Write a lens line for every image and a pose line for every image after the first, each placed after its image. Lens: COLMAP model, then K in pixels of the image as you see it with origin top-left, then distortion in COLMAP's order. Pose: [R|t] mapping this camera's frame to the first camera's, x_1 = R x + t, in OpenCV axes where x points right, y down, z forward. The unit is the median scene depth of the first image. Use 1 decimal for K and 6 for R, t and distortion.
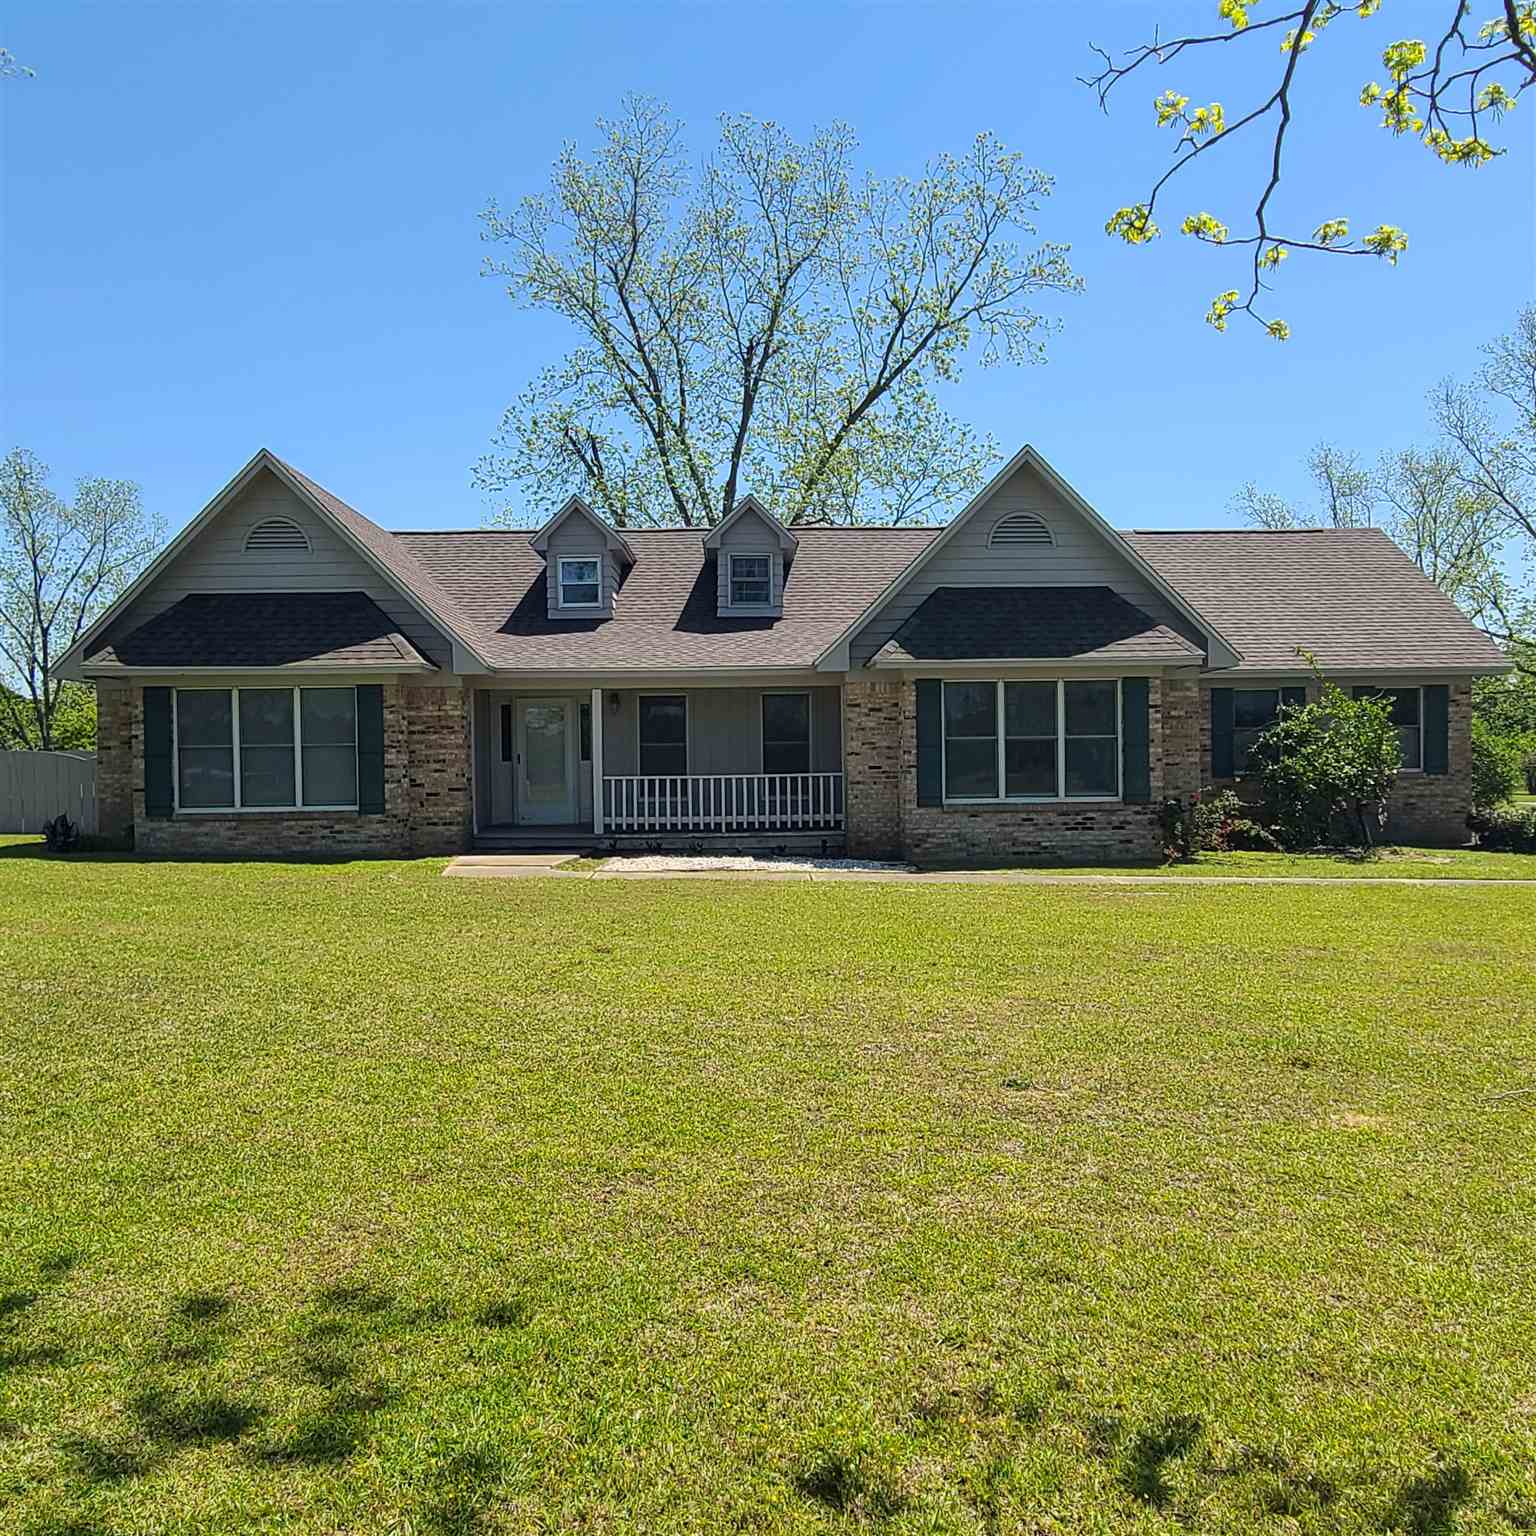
lens RADIAL K [[837.1, 0, 765.8], [0, 837.1, 775.1], [0, 0, 1]] dist [-0.000067, -0.000612]
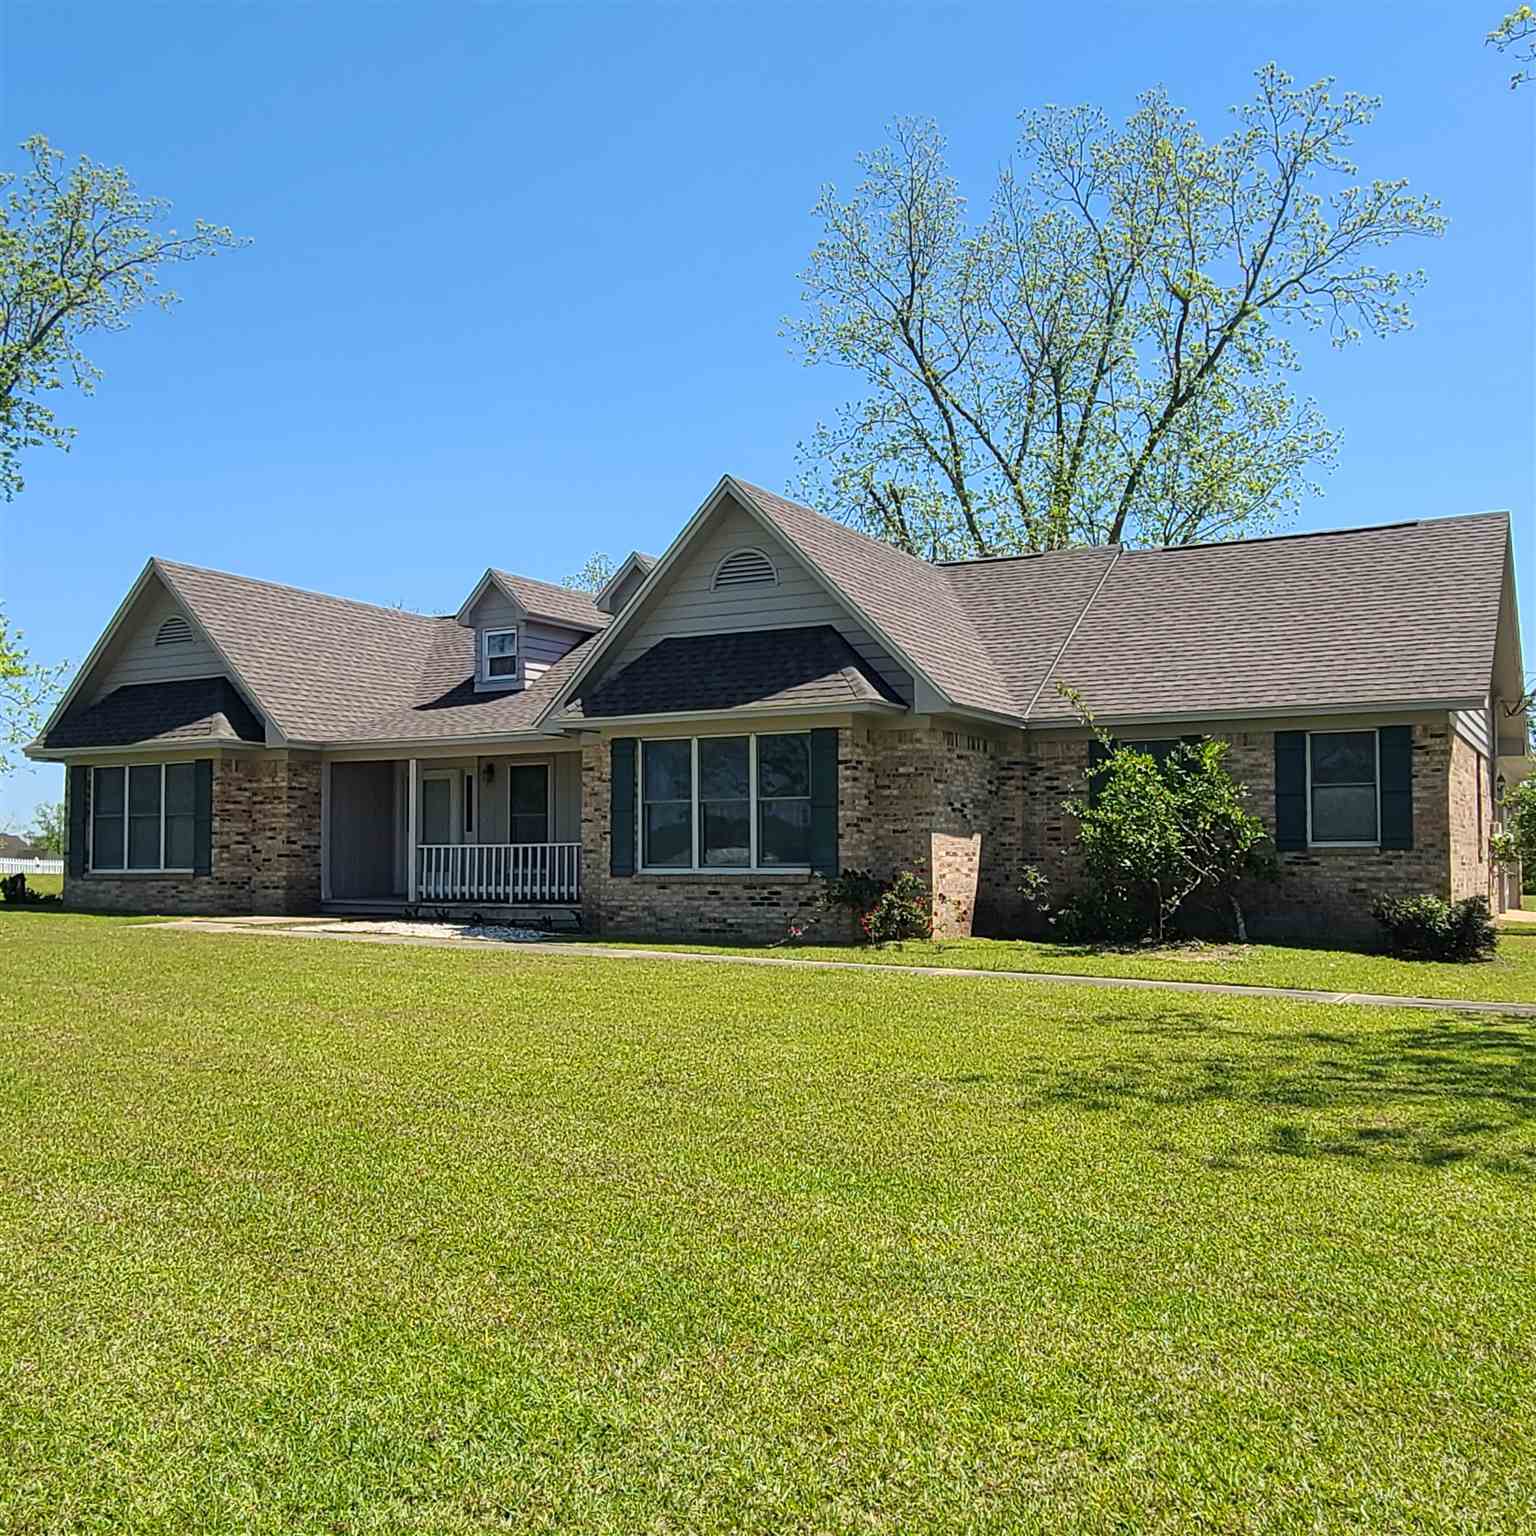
lens RADIAL K [[938.3, 0, 767.9], [0, 938.3, 834.9], [0, 0, 1]] dist [-0.001079, -0.001225]
pose [[0.945480, 0.002308, -0.325671, 0.640083], [-0.011798, 0.999561, -0.027169, 0.016956], [0.325465, 0.029530, 0.945093, 0.071758]]
